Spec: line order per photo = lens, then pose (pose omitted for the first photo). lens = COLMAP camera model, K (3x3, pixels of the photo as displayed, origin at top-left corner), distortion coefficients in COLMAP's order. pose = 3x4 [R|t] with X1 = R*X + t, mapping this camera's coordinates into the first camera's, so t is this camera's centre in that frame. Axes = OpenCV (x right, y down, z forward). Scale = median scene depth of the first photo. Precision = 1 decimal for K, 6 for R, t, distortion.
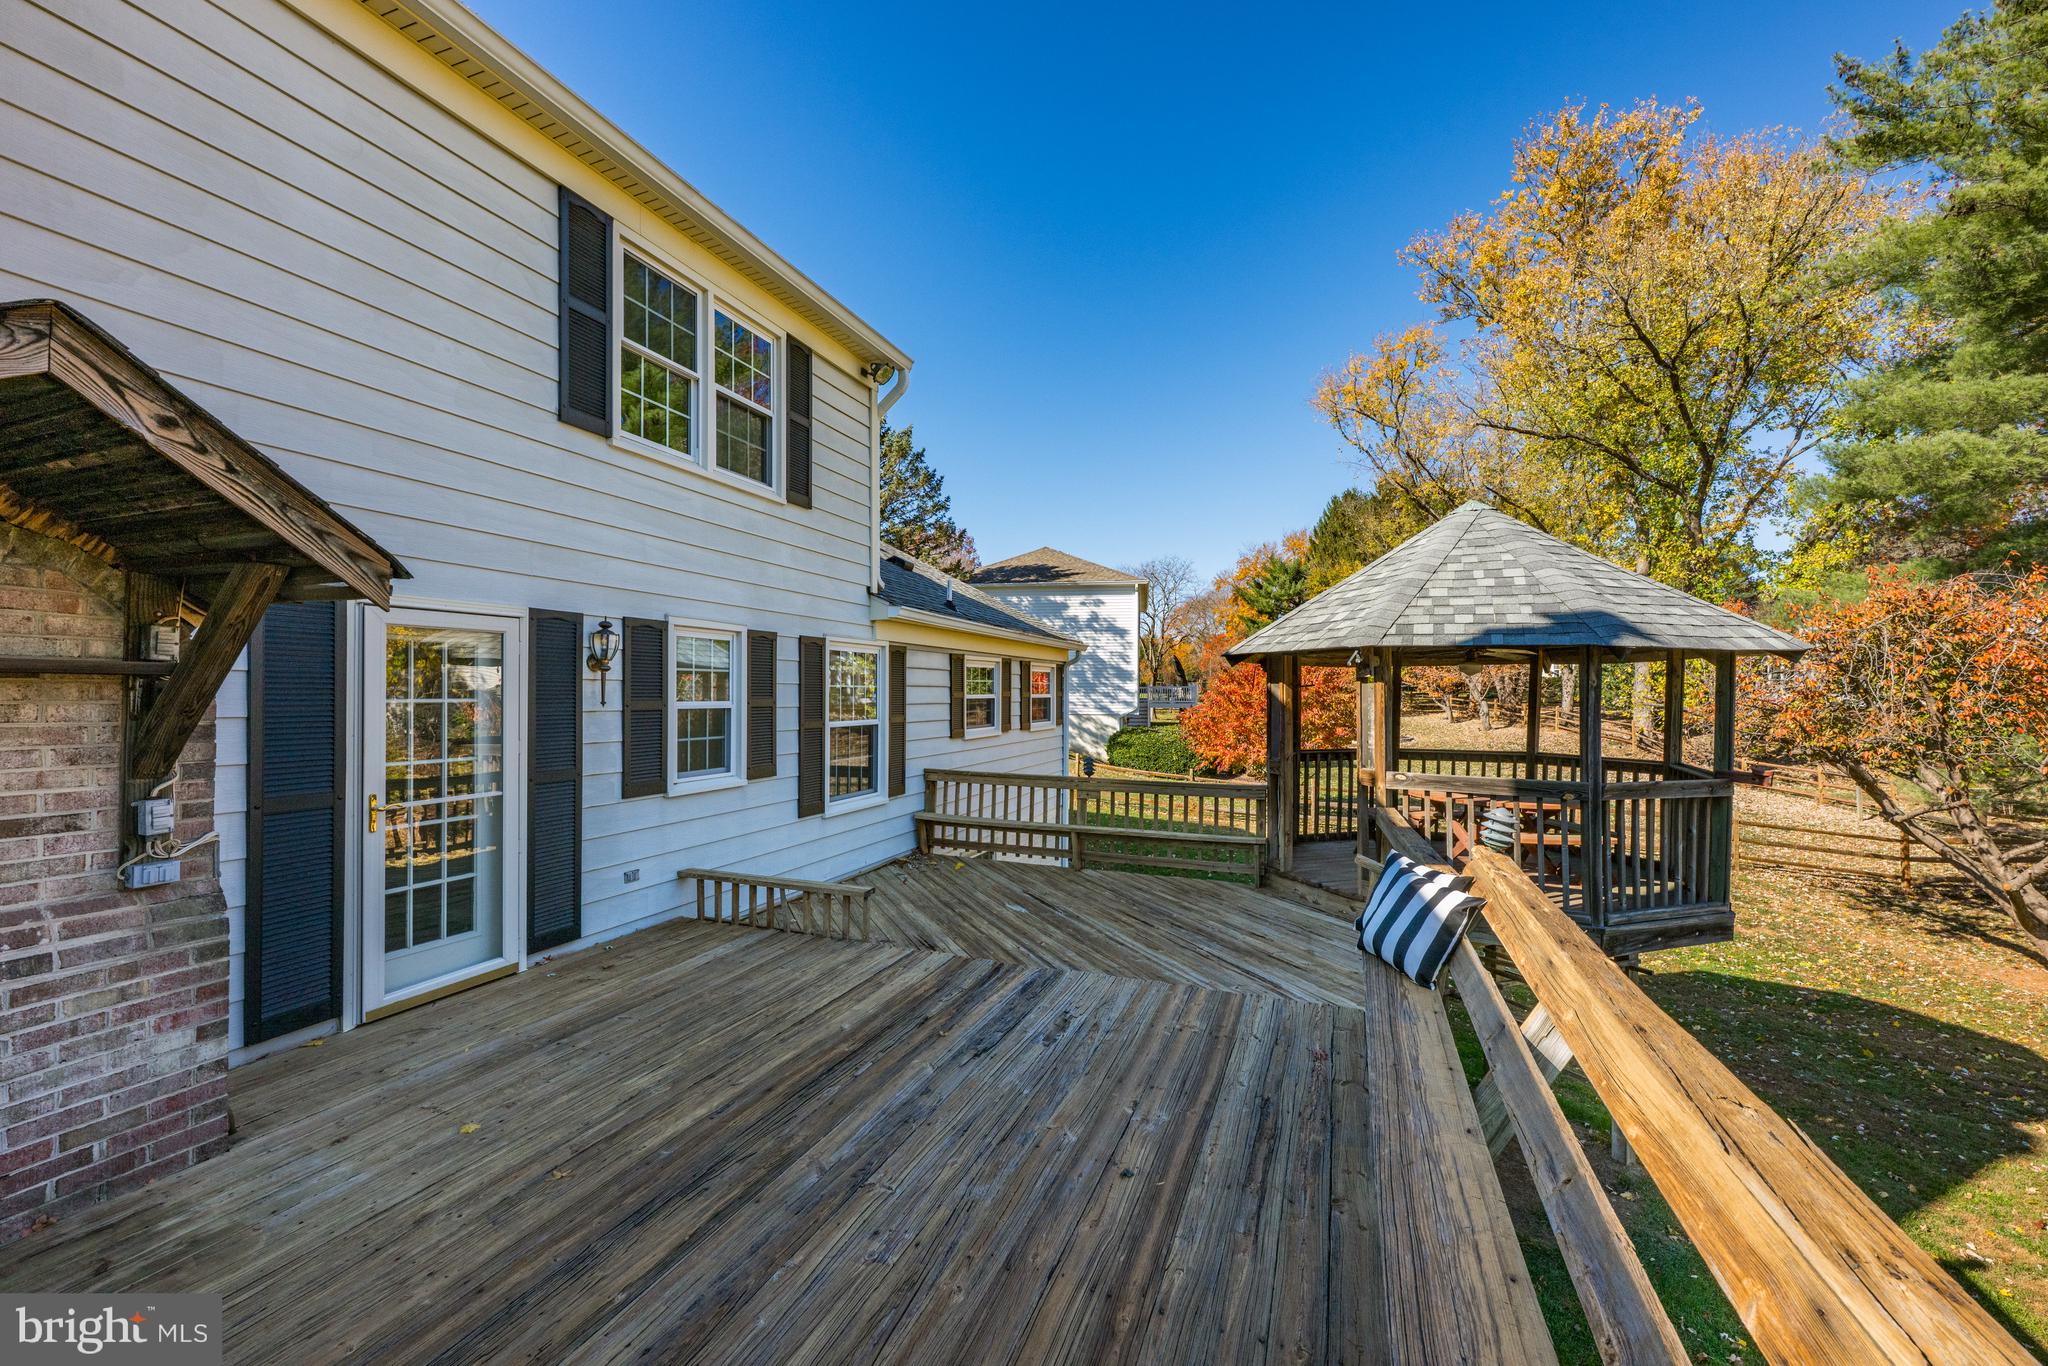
lens RADIAL K [[814.7, 0, 1029.9], [0, 814.7, 674.0], [0, 0, 1]] dist [0.010364, -0.000407]
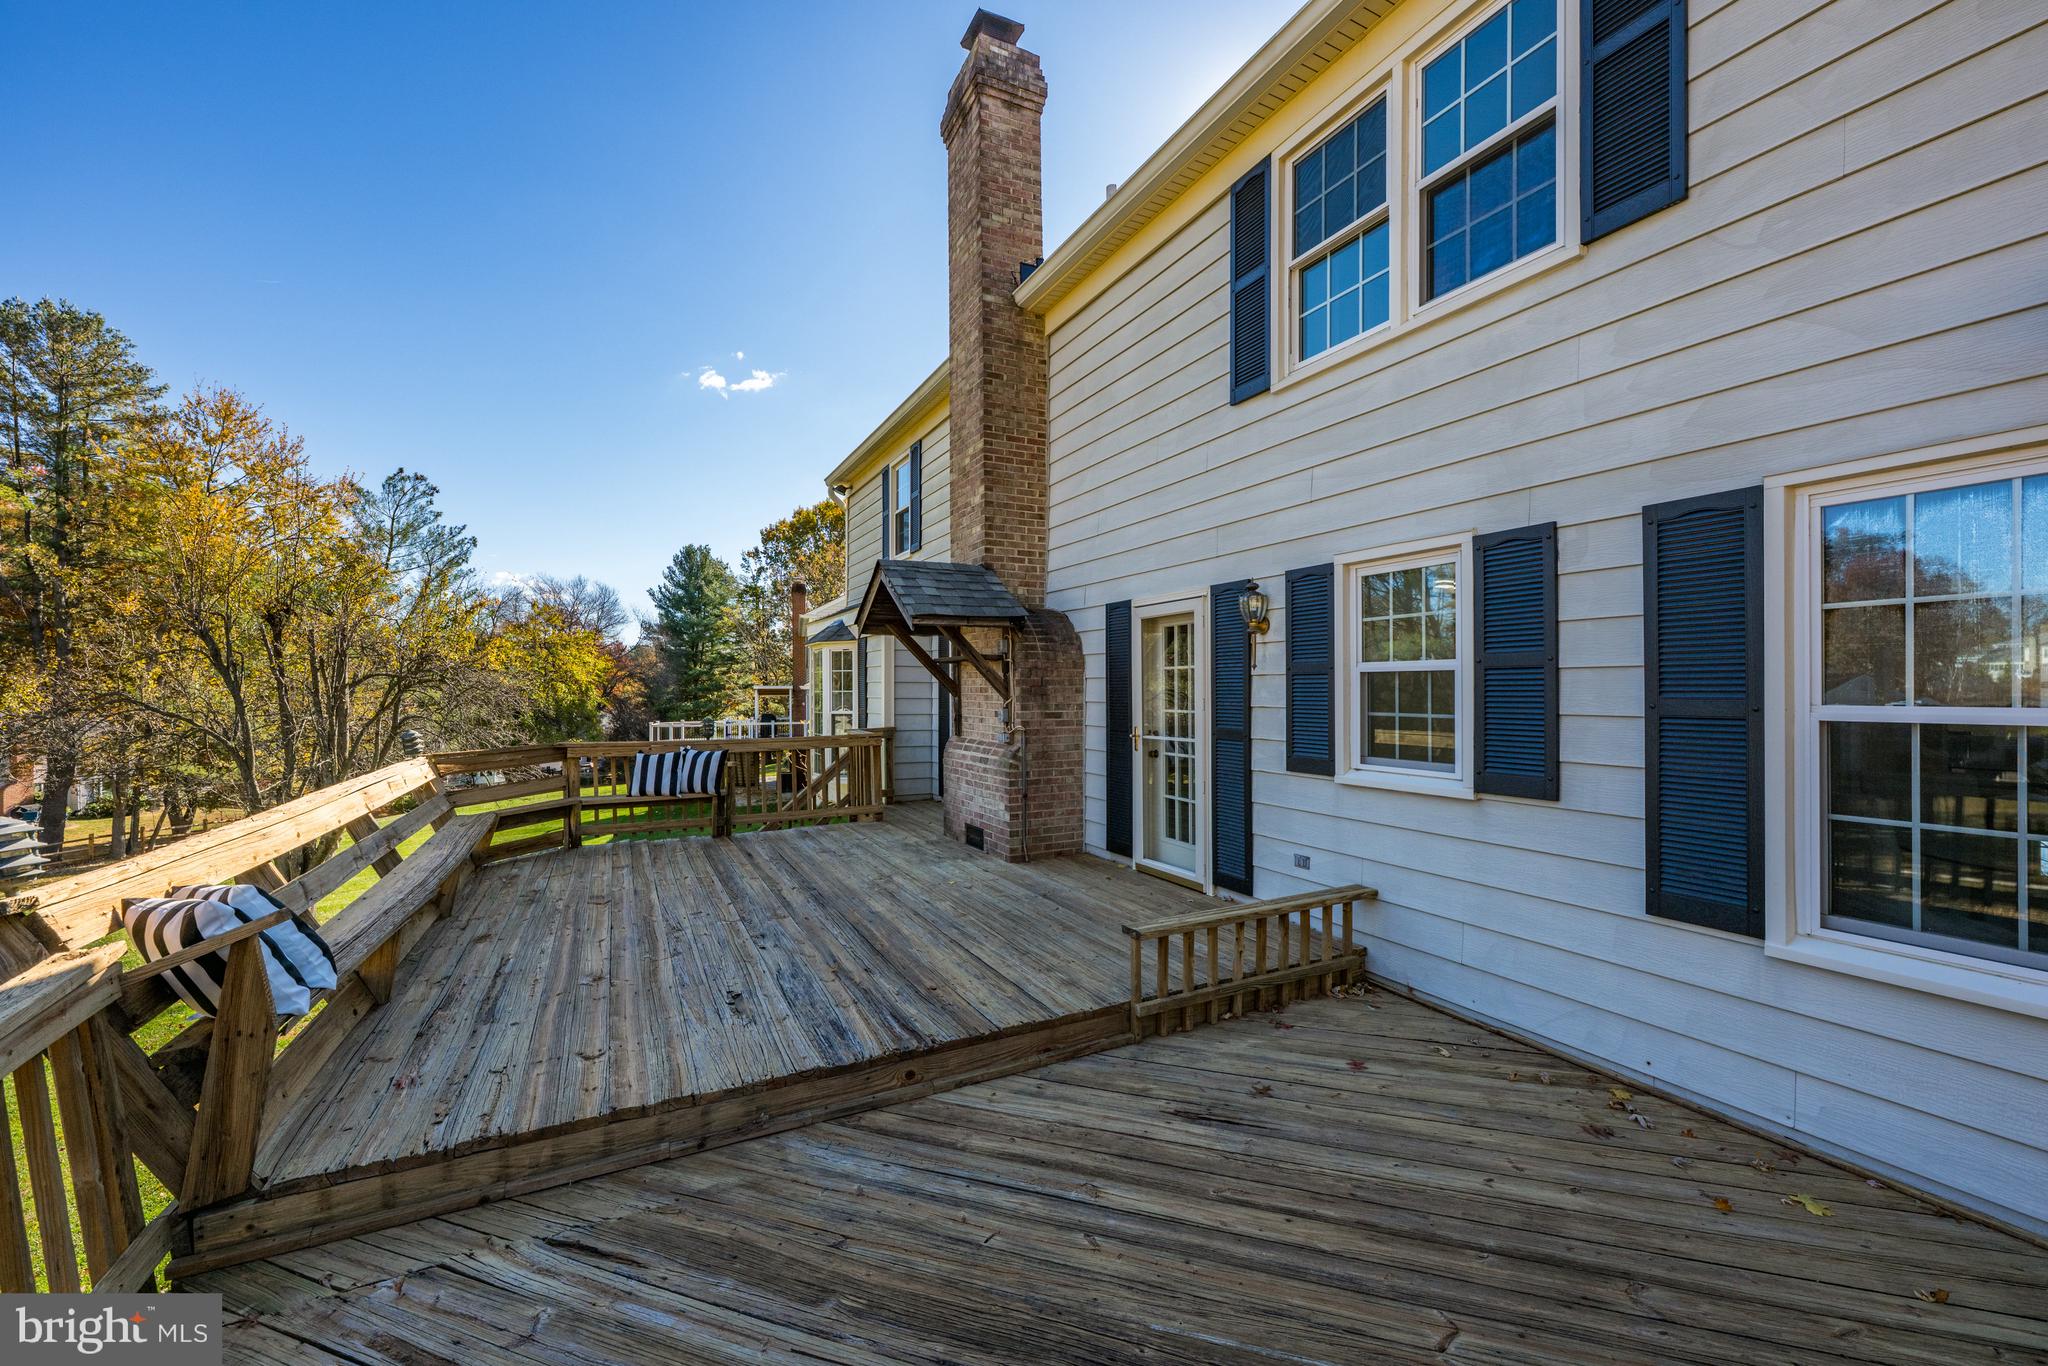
lens RADIAL K [[814.7, 0, 1015.4], [0, 814.7, 681.7], [0, 0, 1]] dist [0.010364, -0.000407]
pose [[-0.680661, -0.009522, -0.732537, 0.364091], [0.018199, 0.999387, -0.029901, 0.072906], [0.732372, -0.033684, -0.680071, 1.354480]]
